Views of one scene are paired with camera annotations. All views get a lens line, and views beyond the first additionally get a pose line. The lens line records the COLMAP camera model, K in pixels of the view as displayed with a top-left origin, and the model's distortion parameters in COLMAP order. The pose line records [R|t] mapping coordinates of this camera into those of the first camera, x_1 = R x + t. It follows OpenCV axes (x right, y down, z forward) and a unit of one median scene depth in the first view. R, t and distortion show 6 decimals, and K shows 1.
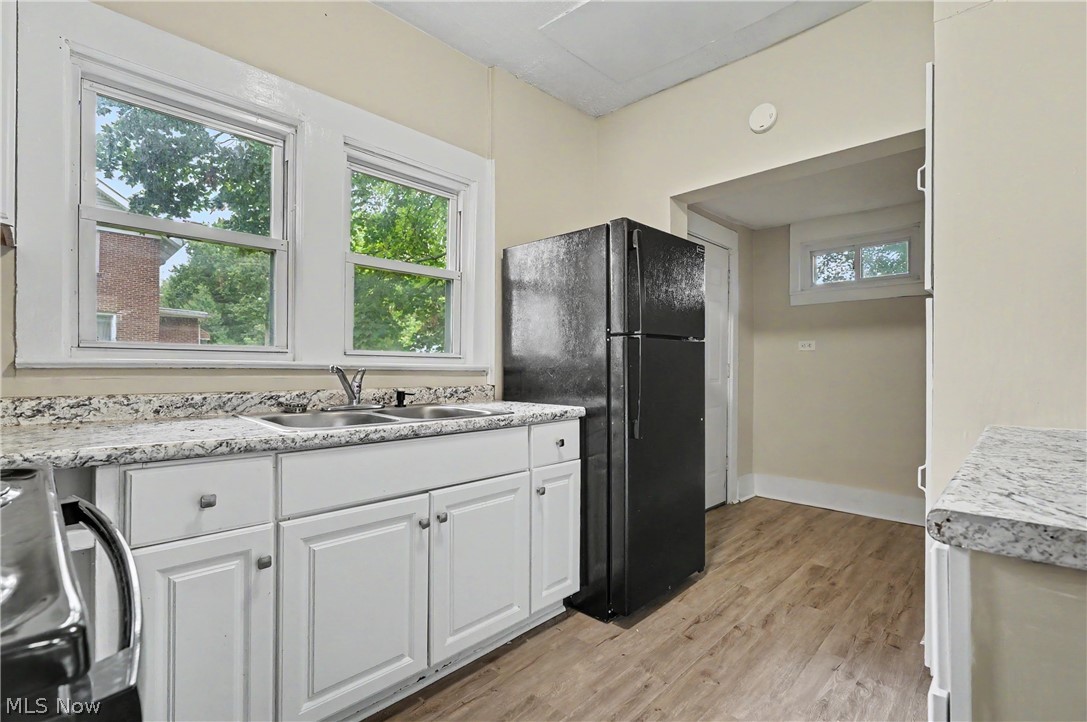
lens RADIAL K [[500.8, 0, 541.2], [0, 500.8, 363.1], [0, 0, 1]] dist [-0.001049, -0.000042]
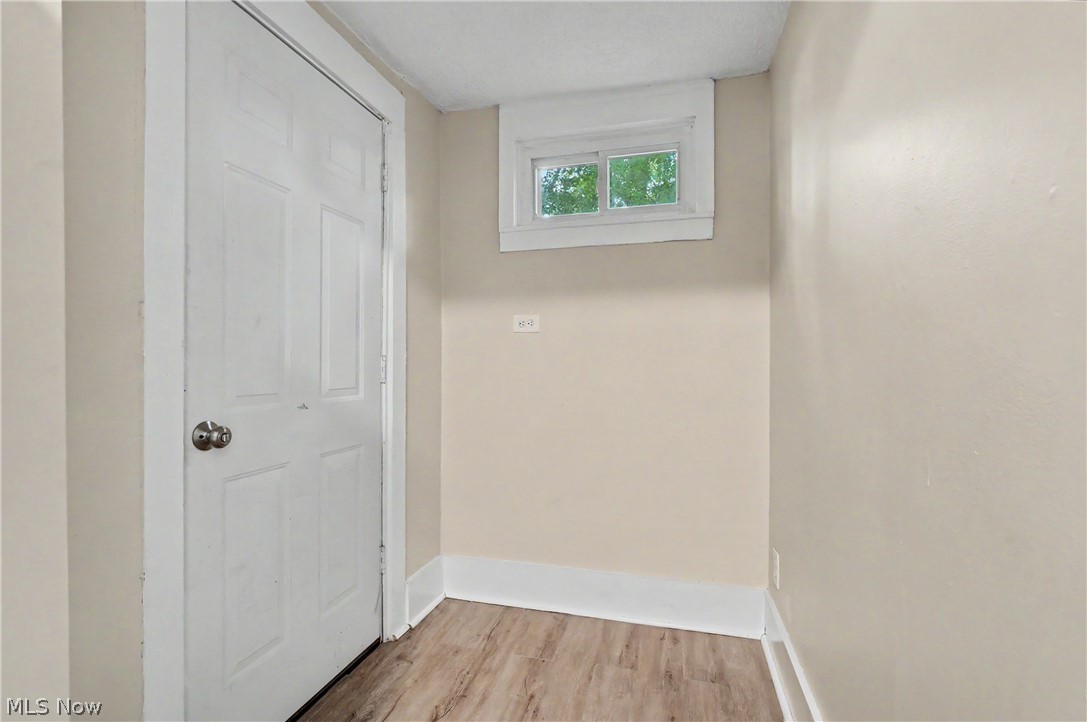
lens RADIAL K [[500.4, 0, 543.5], [0, 500.4, 361.0], [0, 0, 1]] dist [-0.024926, -0.000042]
pose [[0.870574, -0.009883, 0.491938, 0.306190], [0.003665, 0.999901, 0.013602, 0.000826], [-0.492024, -0.010039, 0.870524, 0.568178]]
